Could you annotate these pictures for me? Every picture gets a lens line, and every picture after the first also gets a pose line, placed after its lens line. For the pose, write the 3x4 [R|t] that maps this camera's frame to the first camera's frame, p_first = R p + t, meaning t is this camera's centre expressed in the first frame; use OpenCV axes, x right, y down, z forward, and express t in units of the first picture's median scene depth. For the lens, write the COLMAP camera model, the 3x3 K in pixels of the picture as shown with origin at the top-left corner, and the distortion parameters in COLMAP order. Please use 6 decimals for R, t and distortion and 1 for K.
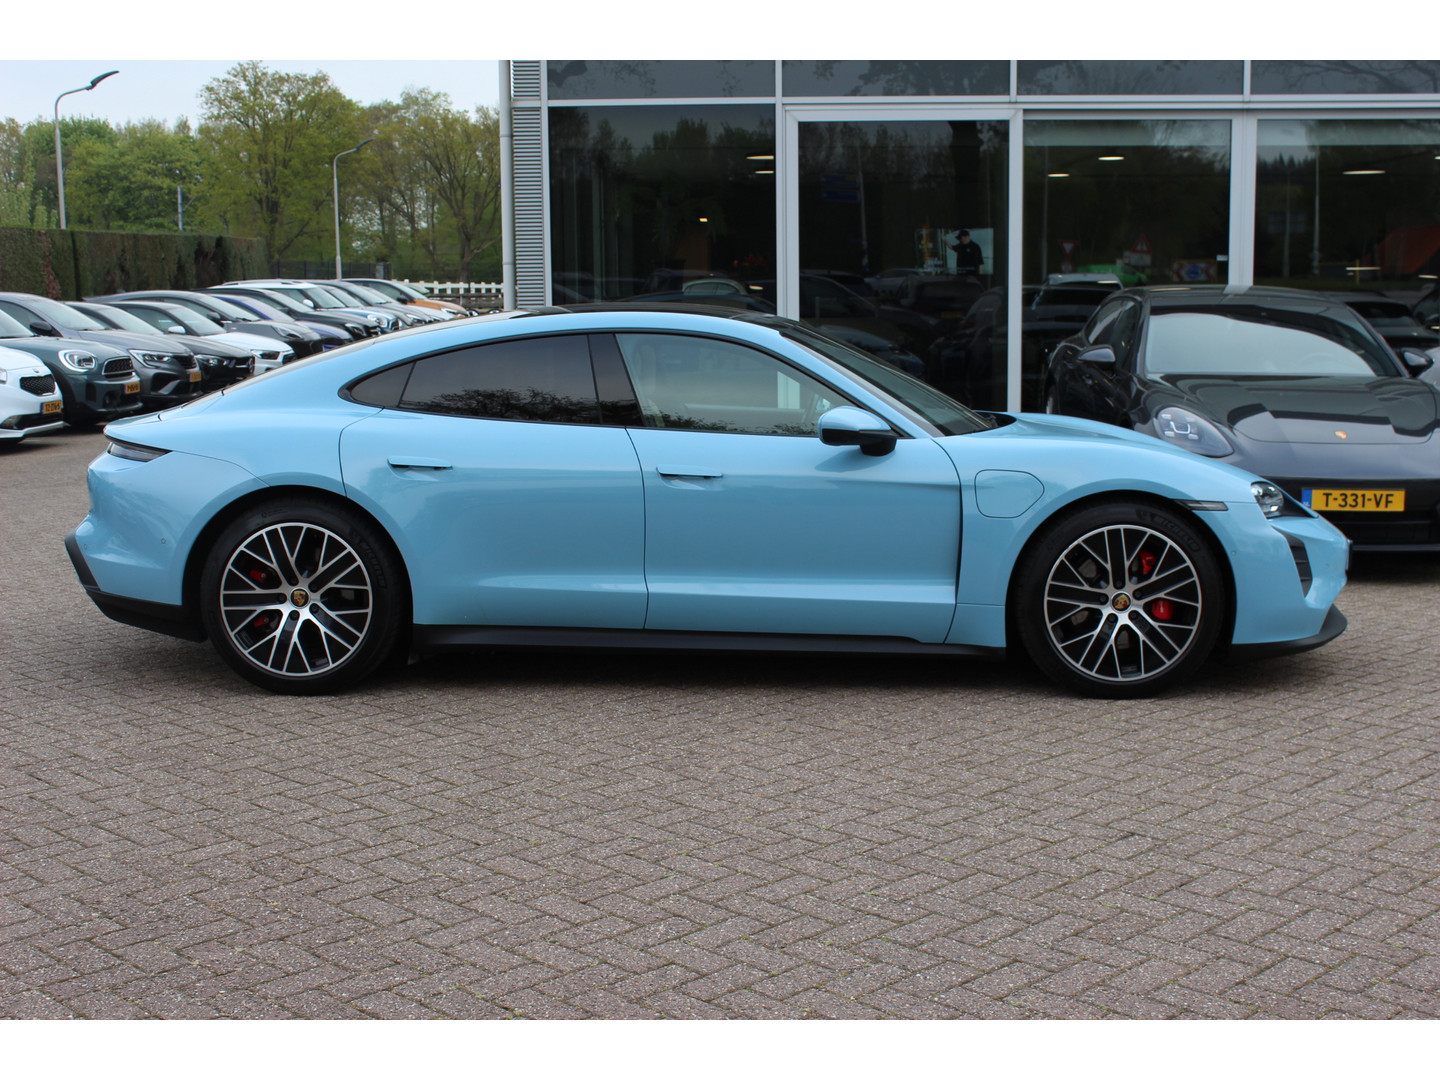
lens RADIAL K [[1850.6, 0, 717.7], [0, 1850.6, 540.0], [0, 0, 1]] dist [-0.040940, 0.000000]
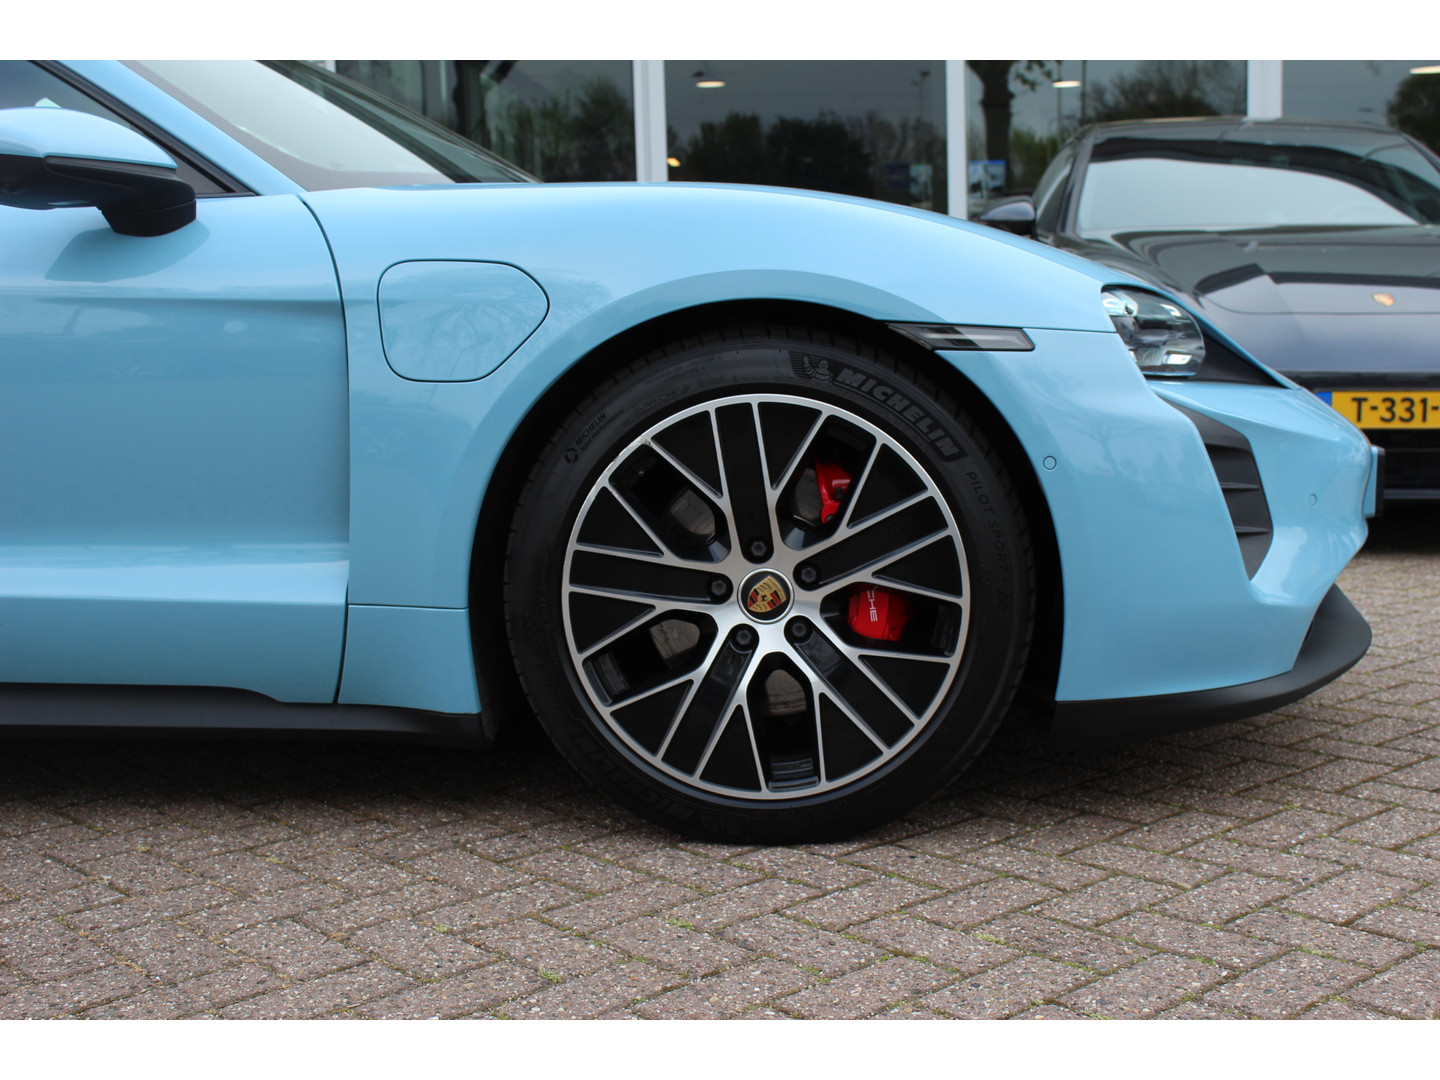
lens RADIAL K [[1850.6, 0, 719.8], [0, 1850.6, 535.2], [0, 0, 1]] dist [-0.040940, 0.000000]
pose [[0.999106, -0.013232, -0.040154, 0.224842], [0.013200, 0.999912, -0.001074, 0.021251], [0.040165, 0.000543, 0.999193, 0.612540]]
